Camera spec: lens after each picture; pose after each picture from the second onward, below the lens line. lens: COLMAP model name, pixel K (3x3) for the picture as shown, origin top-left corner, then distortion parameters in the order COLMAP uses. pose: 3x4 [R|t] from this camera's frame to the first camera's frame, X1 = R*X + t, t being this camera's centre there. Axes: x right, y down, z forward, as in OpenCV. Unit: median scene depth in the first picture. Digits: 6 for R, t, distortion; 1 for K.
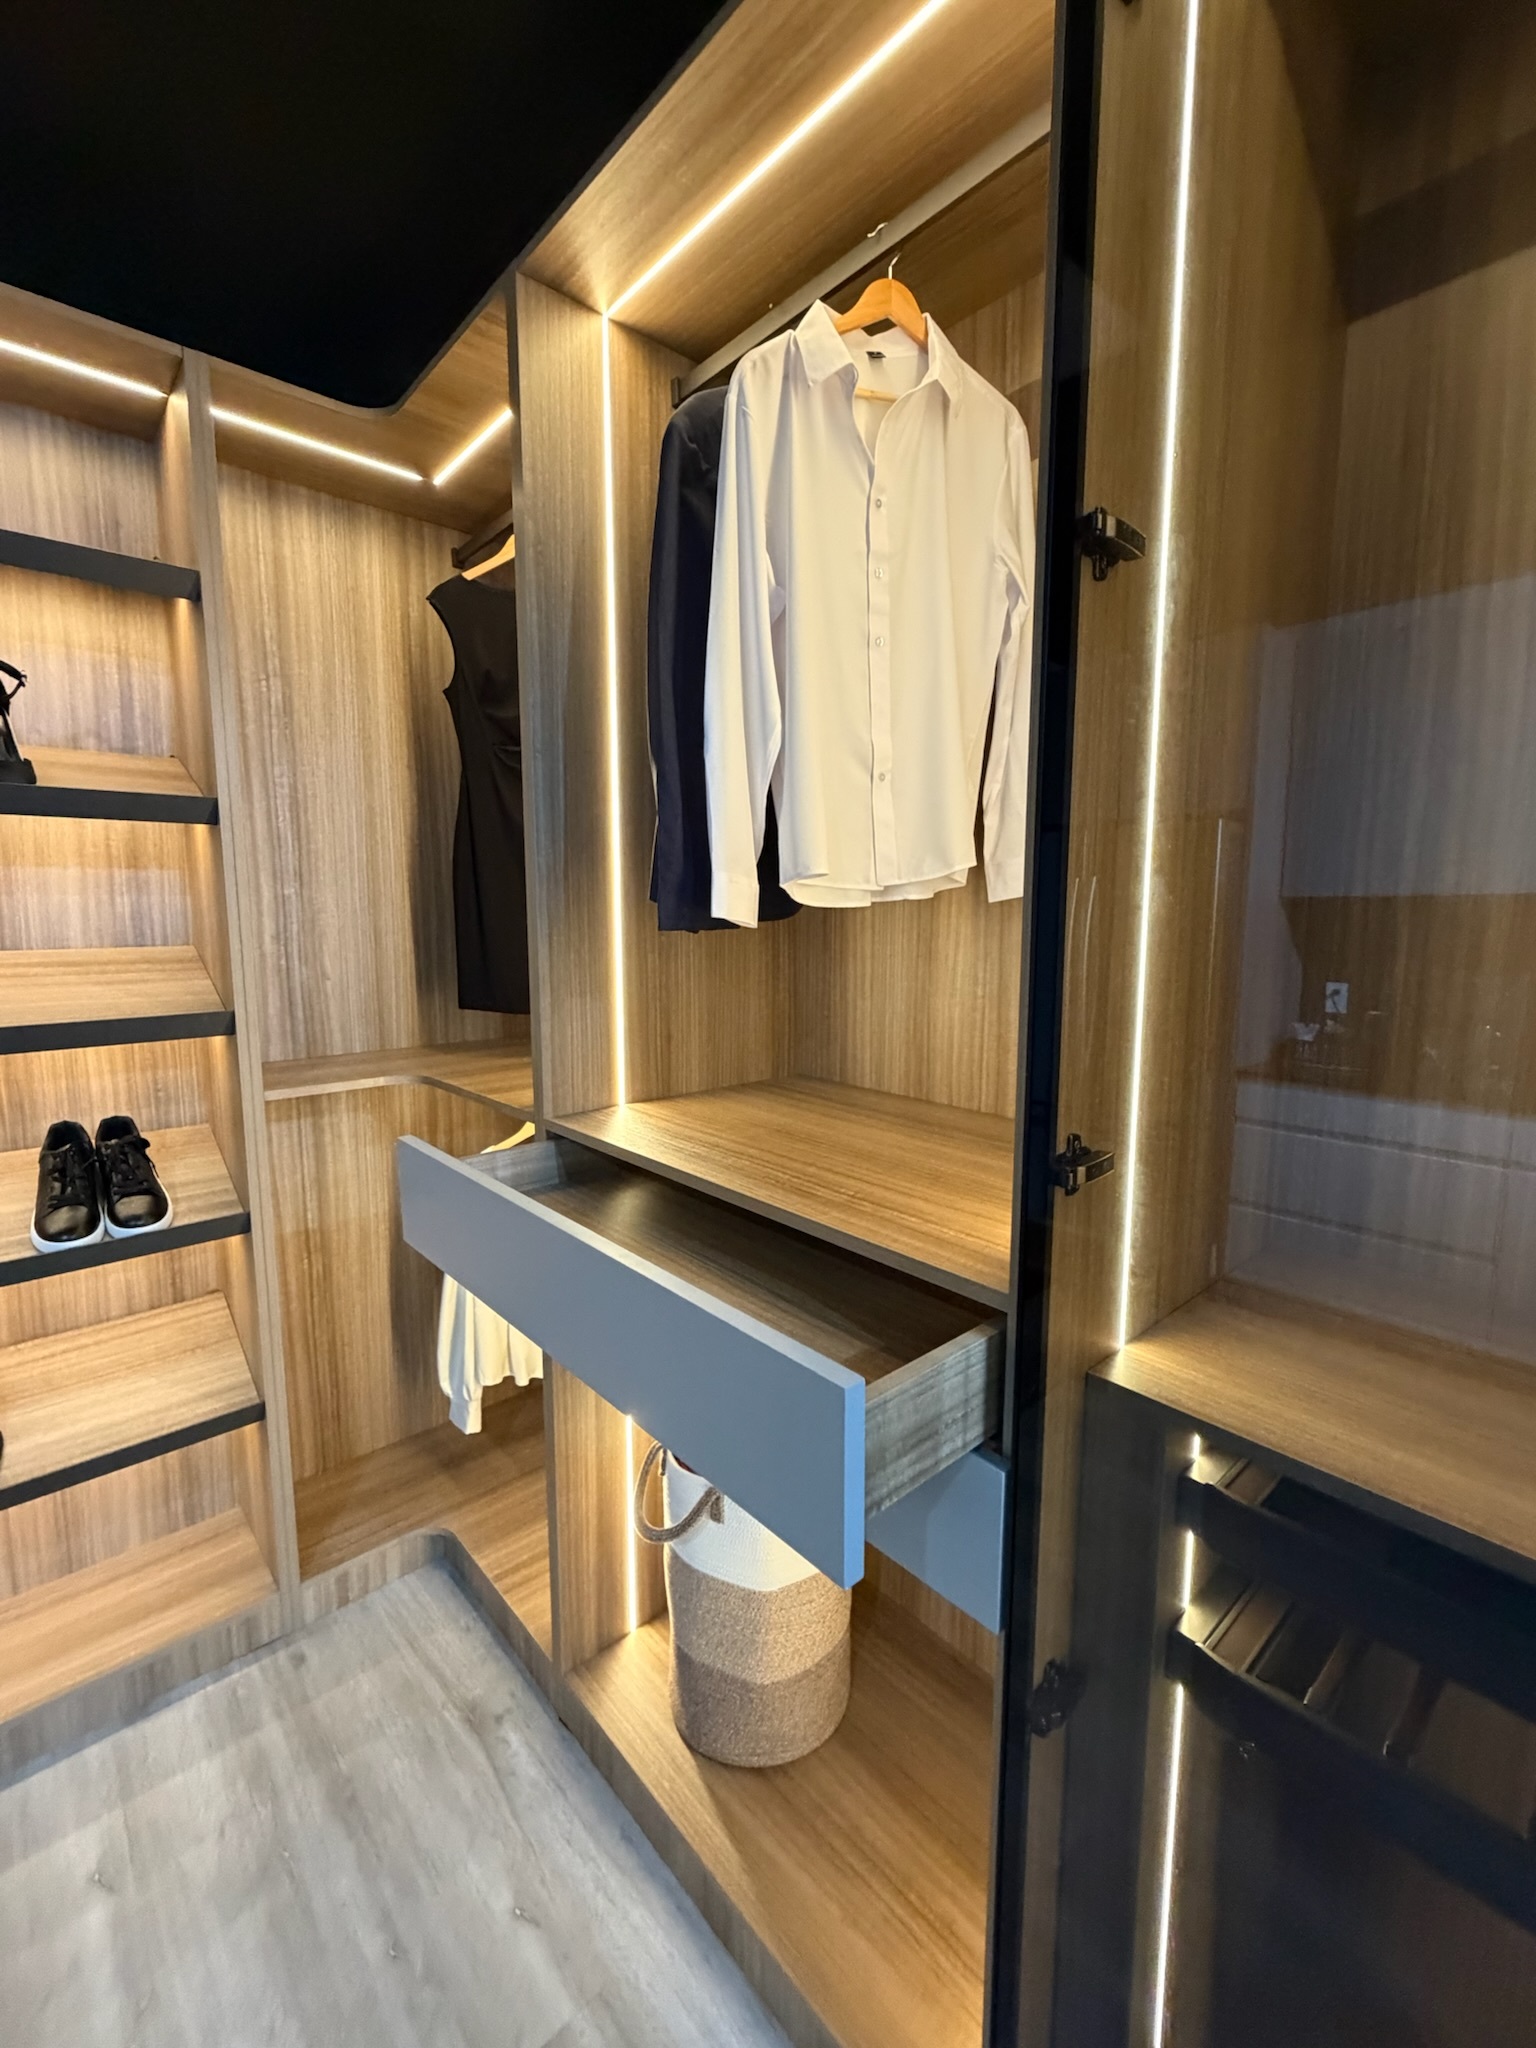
lens RADIAL K [[882.0, 0, 760.5], [0, 882.0, 1017.1], [0, 0, 1]] dist [-0.001268, 0.002975]
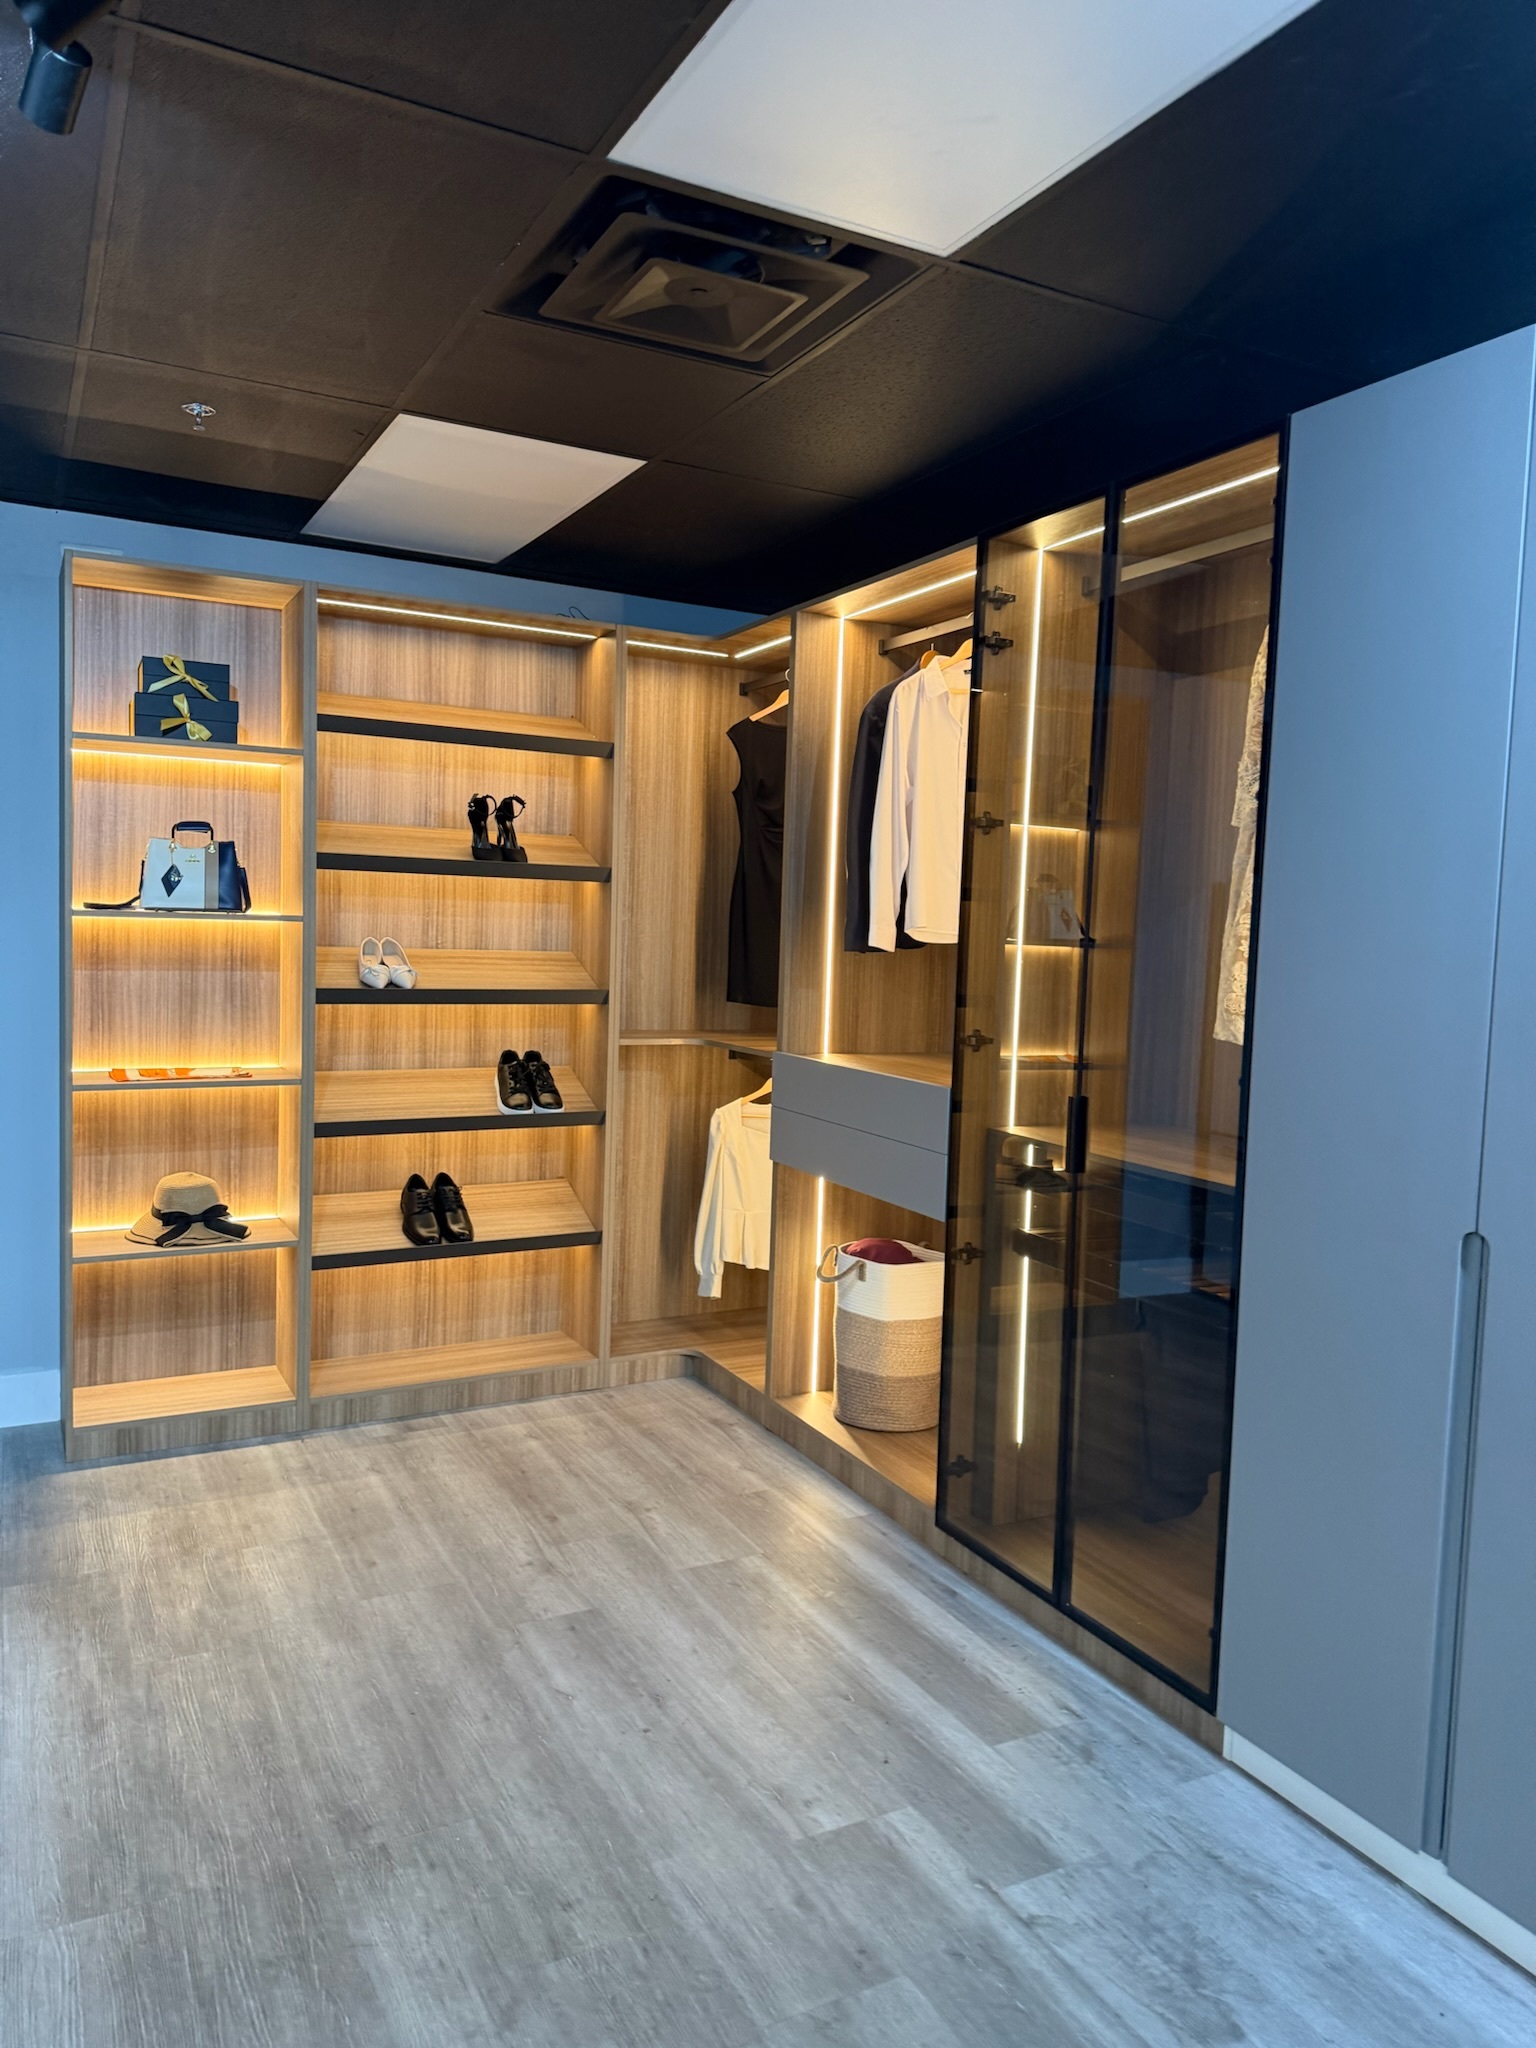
lens RADIAL K [[1452.7, 0, 785.6], [0, 1452.7, 1022.7], [0, 0, 1]] dist [0.061121, -0.061600]
pose [[0.972960, 0.050100, -0.225473, 0.375238], [-0.064091, 0.996418, -0.055162, 0.189691], [0.221902, 0.068121, 0.972686, -1.658925]]
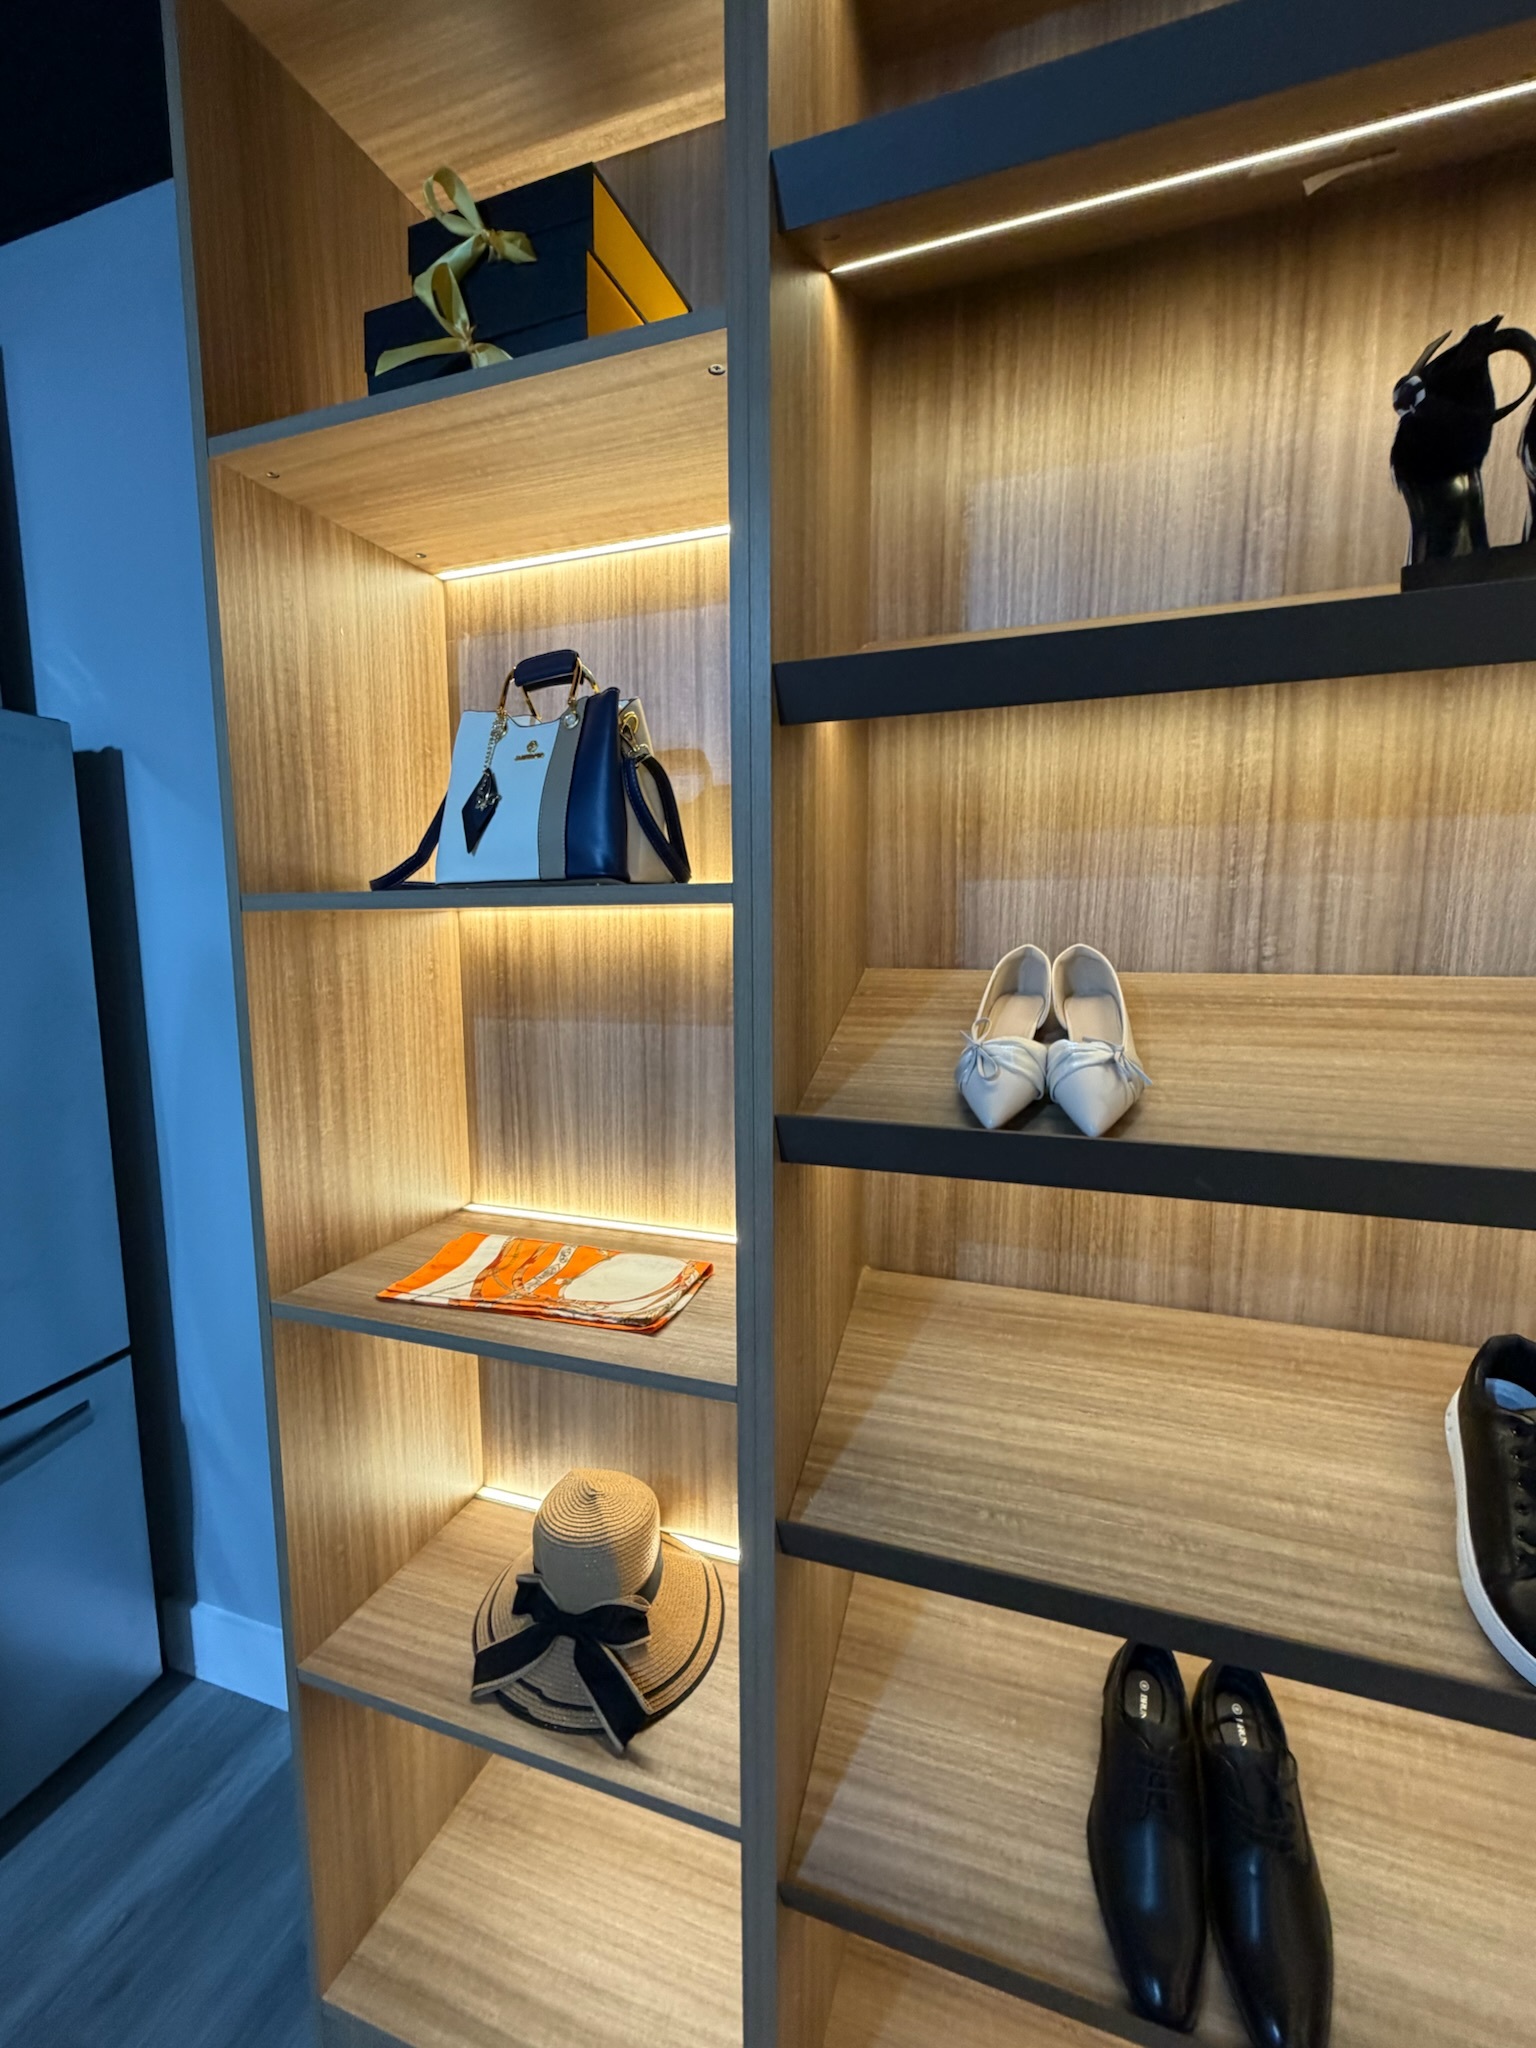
lens RADIAL K [[882.0, 0, 772.4], [0, 882.0, 1020.8], [0, 0, 1]] dist [-0.001268, 0.002975]
pose [[0.488447, 0.107167, -0.865988, -0.597427], [-0.104036, 0.992503, 0.064143, -0.042267], [0.866369, 0.058763, 0.495934, 0.407030]]
